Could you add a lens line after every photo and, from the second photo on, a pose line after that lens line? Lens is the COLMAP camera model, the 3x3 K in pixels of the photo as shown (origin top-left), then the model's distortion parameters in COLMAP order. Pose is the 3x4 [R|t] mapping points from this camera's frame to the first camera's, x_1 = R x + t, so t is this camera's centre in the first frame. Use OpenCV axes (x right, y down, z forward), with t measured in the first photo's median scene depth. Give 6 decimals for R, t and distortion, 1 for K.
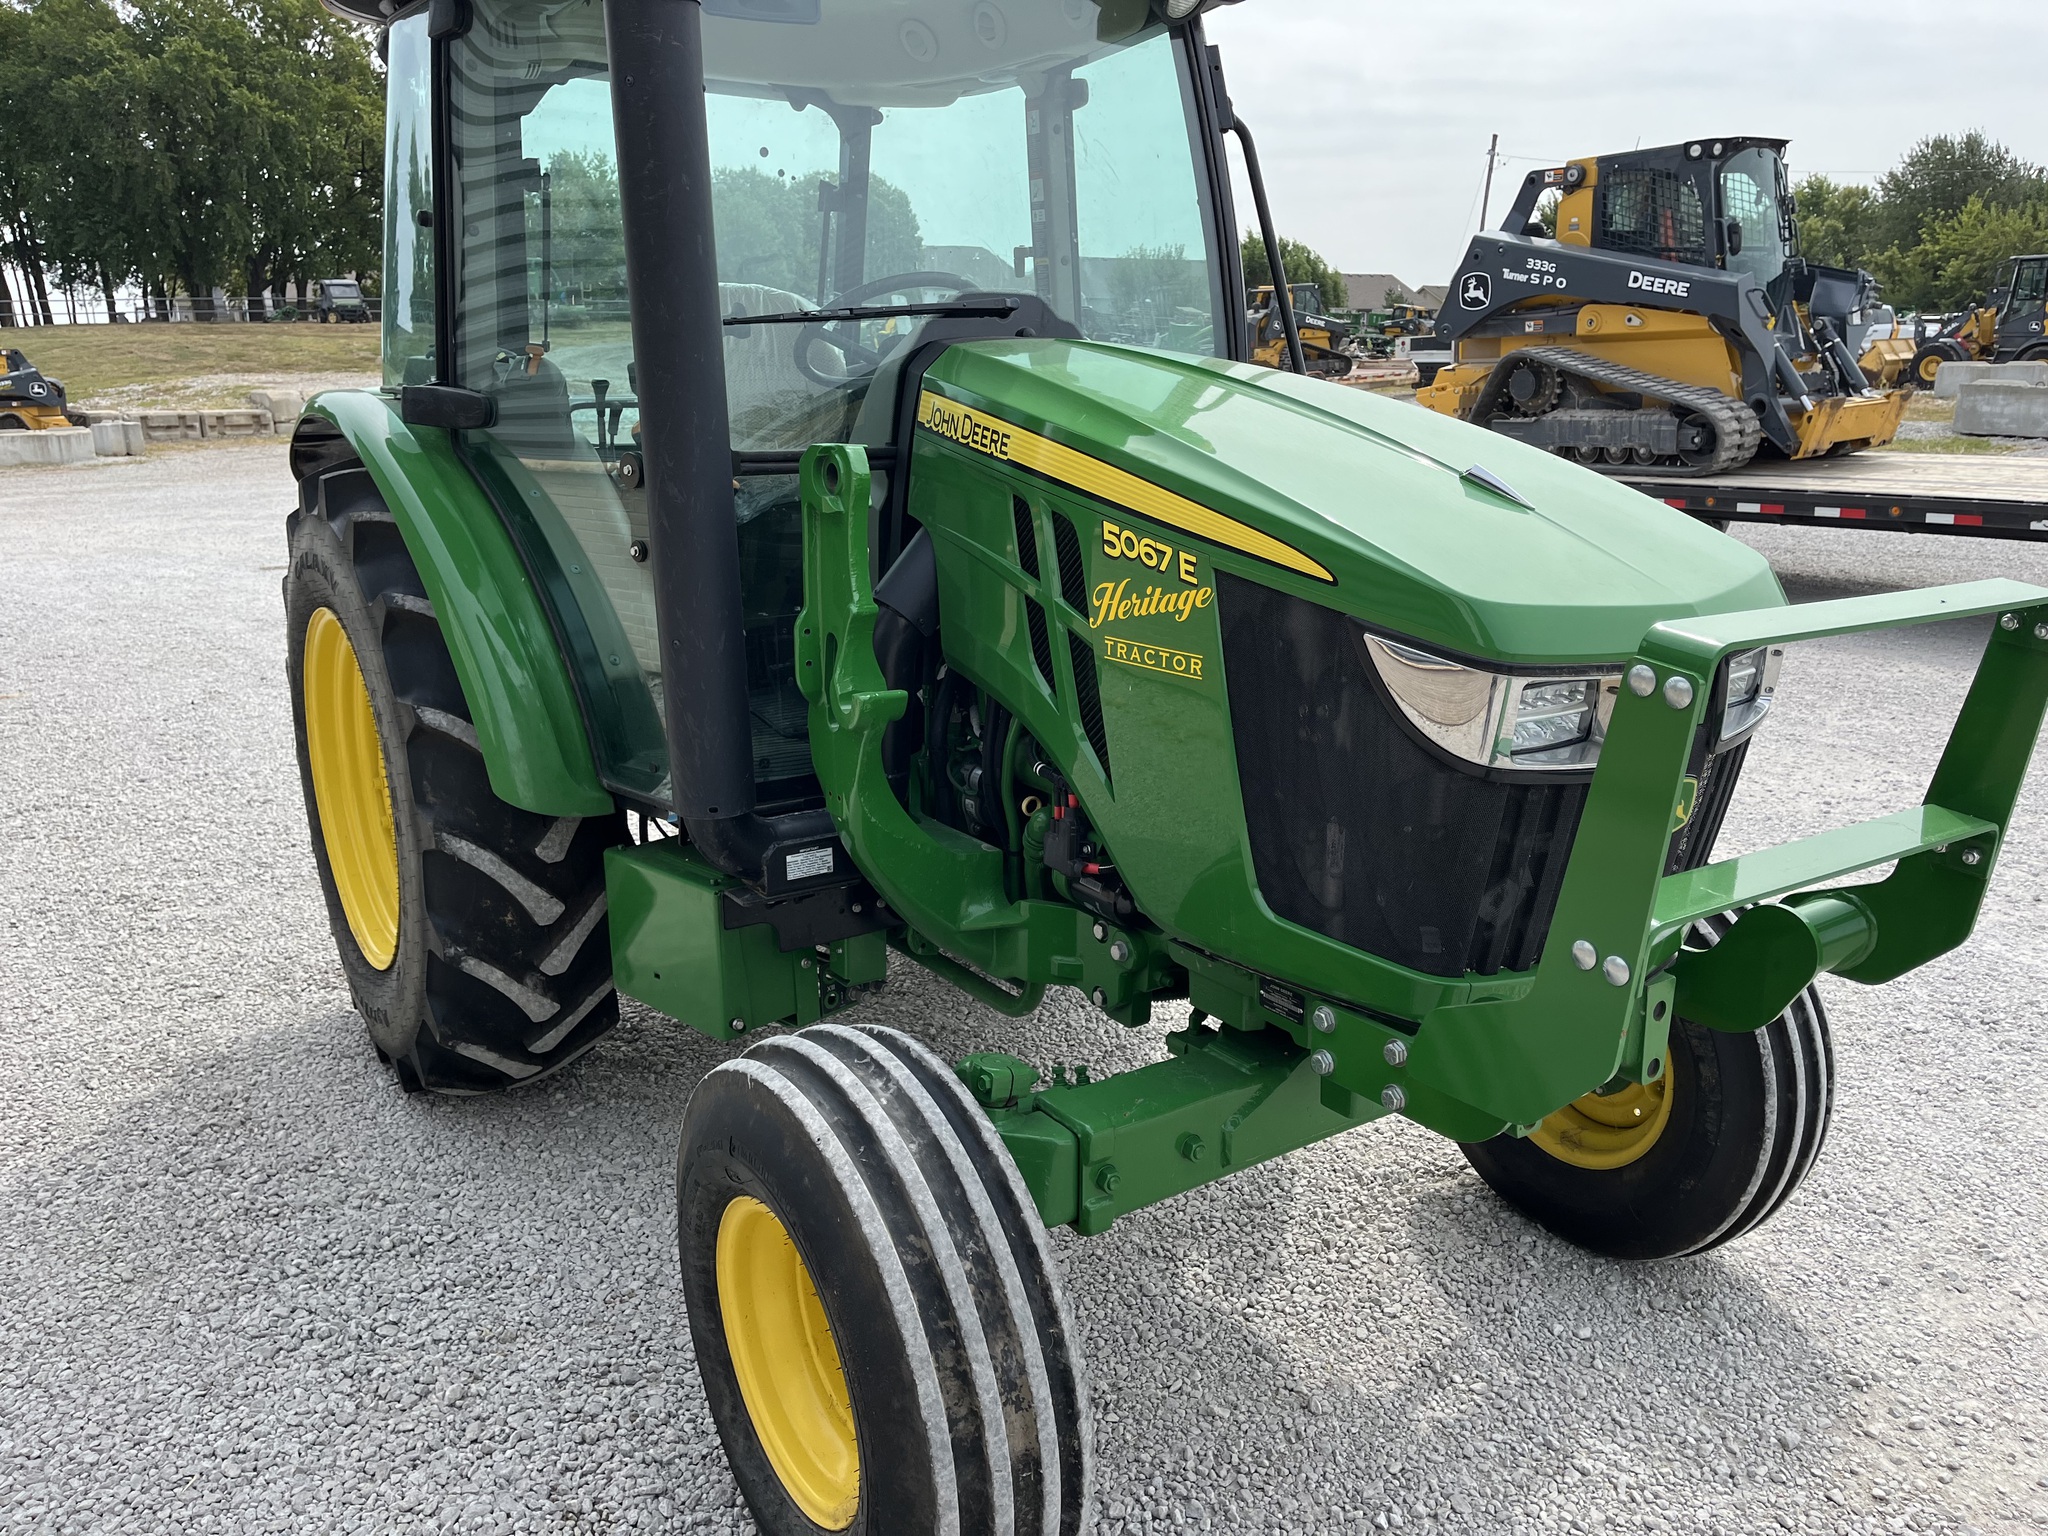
lens RADIAL K [[1544.7, 0, 1033.1], [0, 1544.7, 781.2], [0, 0, 1]] dist [0.069861, -0.098802]
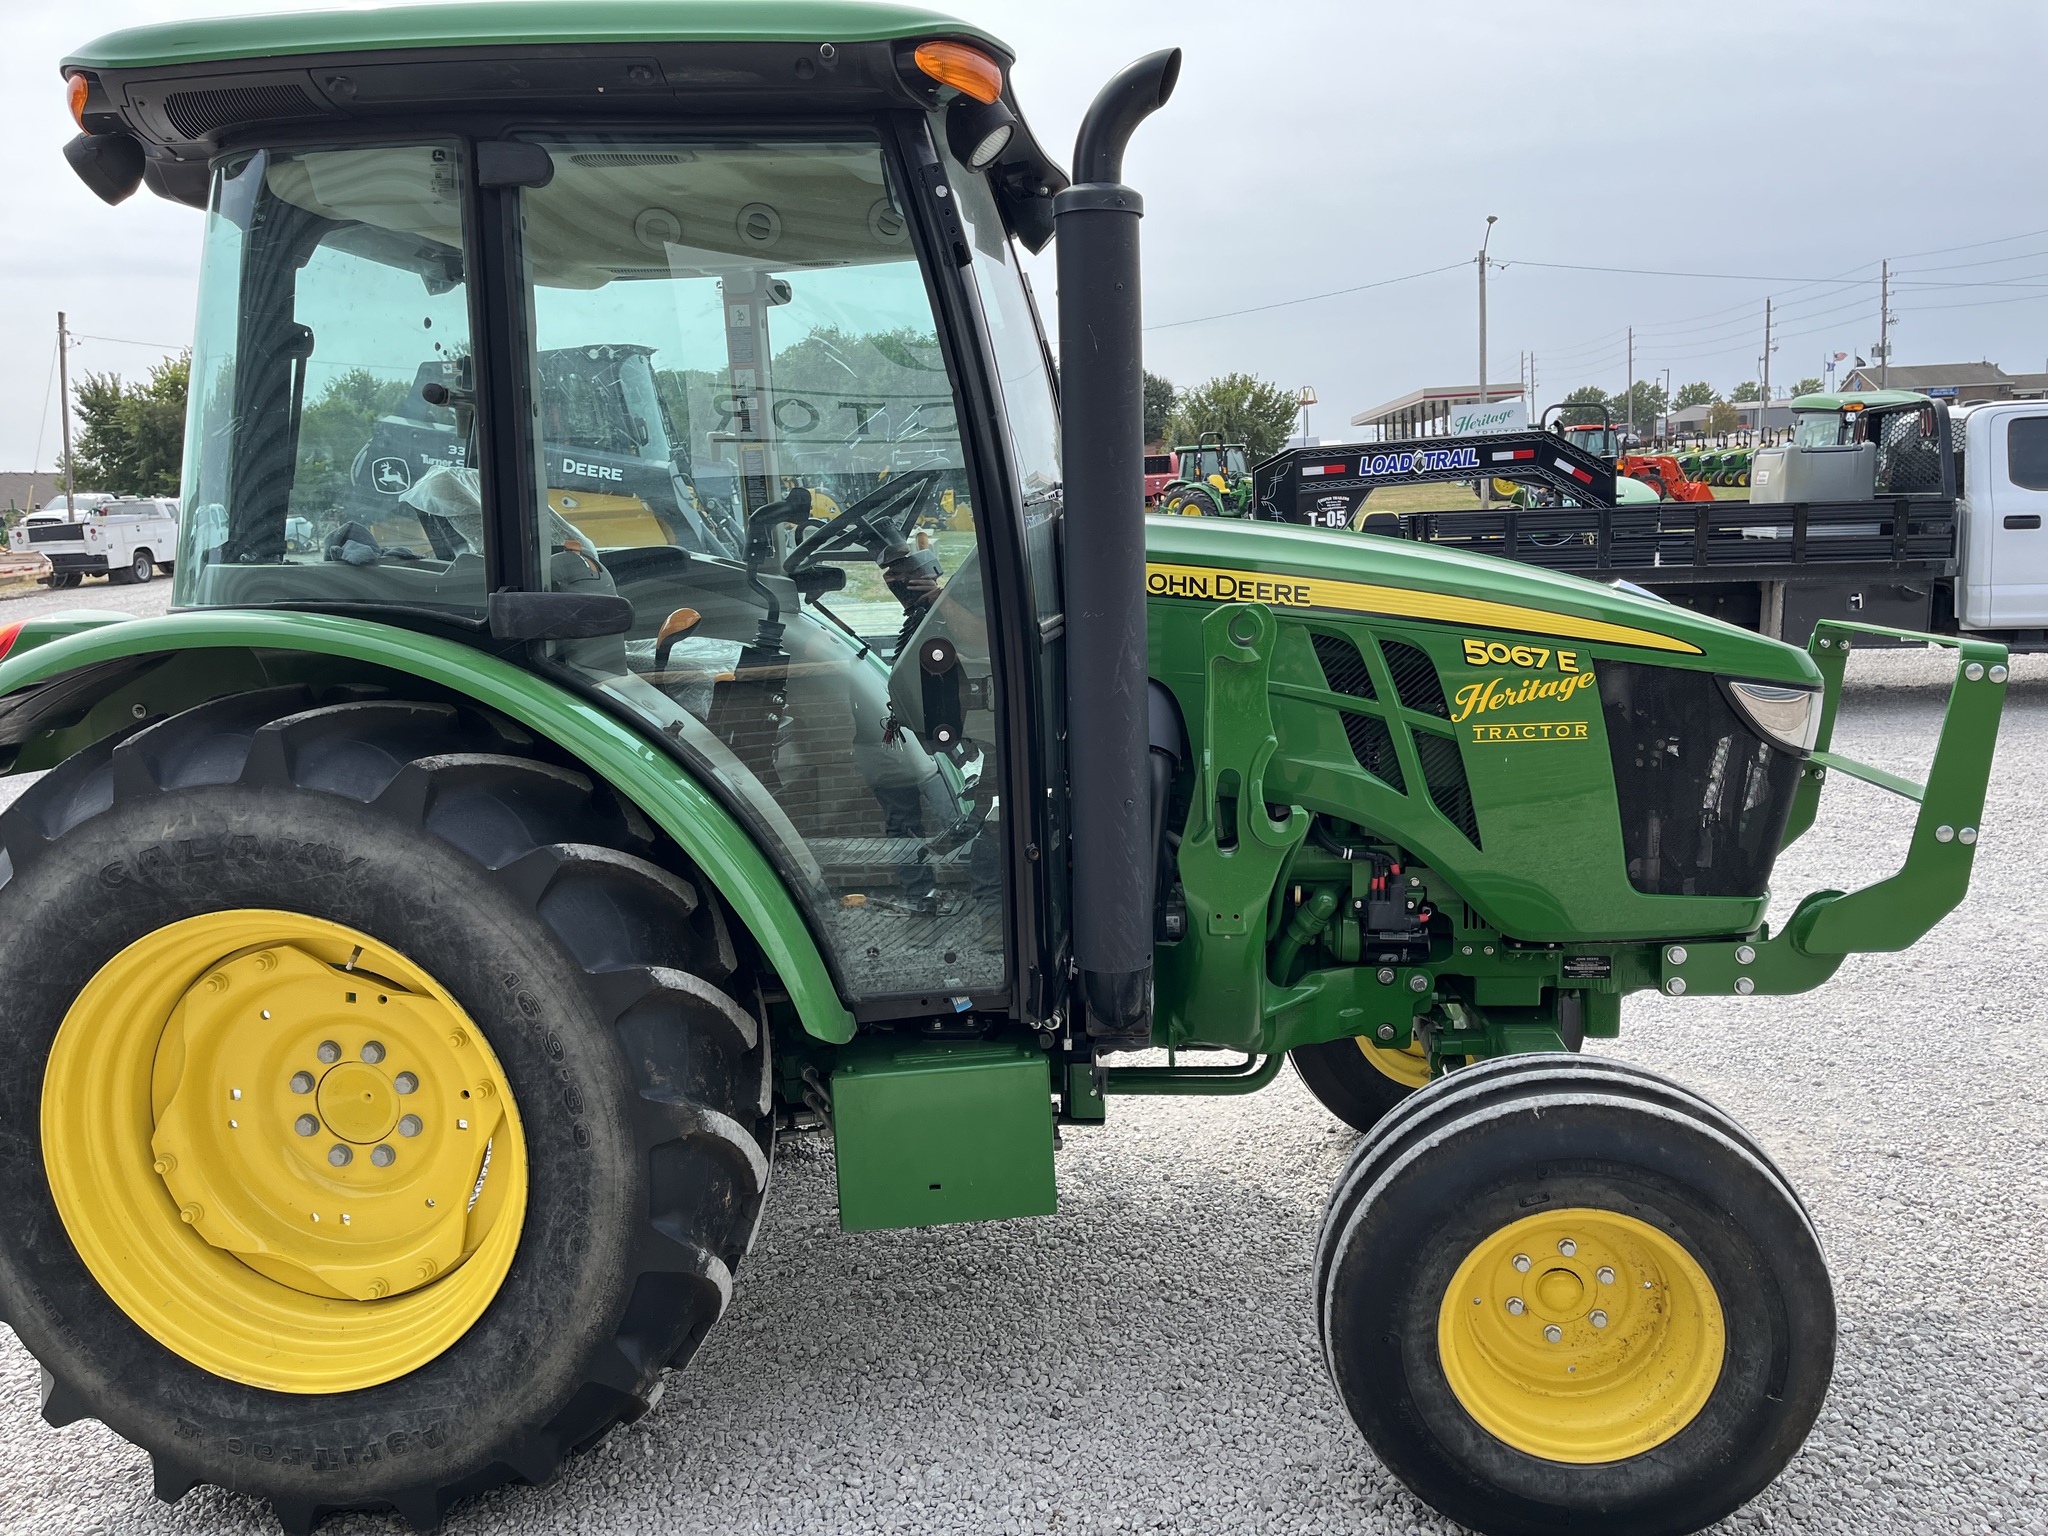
lens RADIAL K [[1544.7, 0, 1035.5], [0, 1544.7, 768.9], [0, 0, 1]] dist [0.069861, -0.098802]
pose [[0.658724, -0.145969, 0.738089, -1.183755], [0.232270, 0.972536, -0.014959, -0.126026], [-0.715635, 0.181290, 0.674537, 0.390953]]
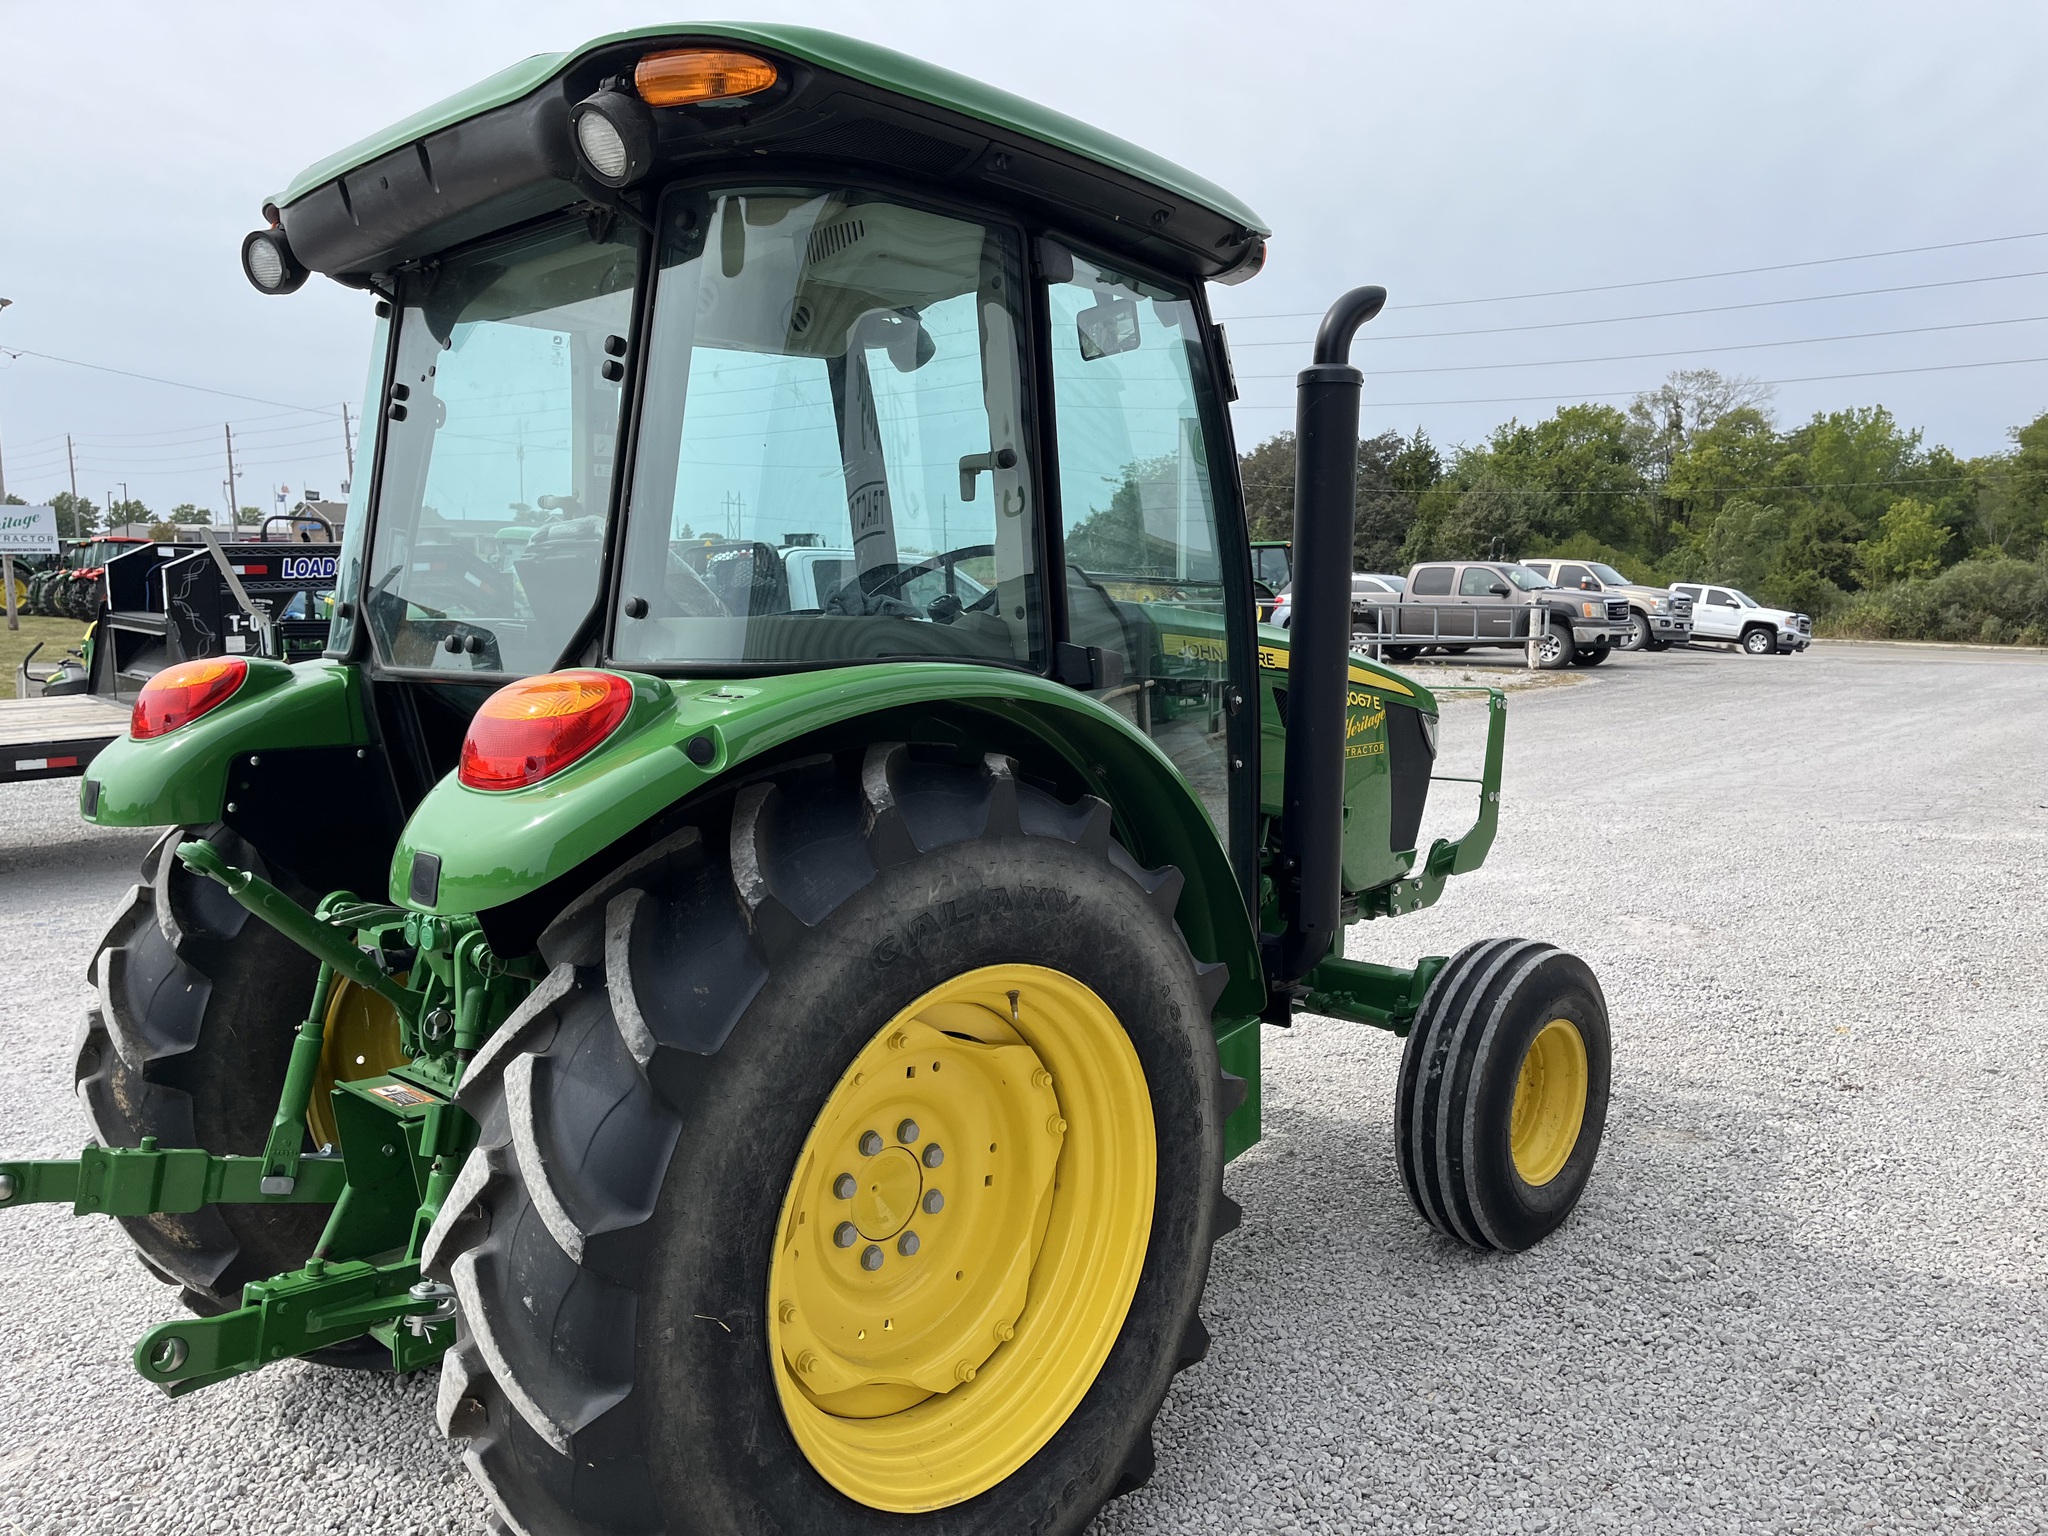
lens RADIAL K [[1544.7, 0, 1070.4], [0, 1544.7, 778.9], [0, 0, 1]] dist [0.069861, -0.098802]
pose [[-0.207880, -0.107028, 0.972281, -1.791718], [0.261282, 0.951802, 0.160638, -0.462953], [-0.942612, 0.287433, -0.169896, 1.684543]]
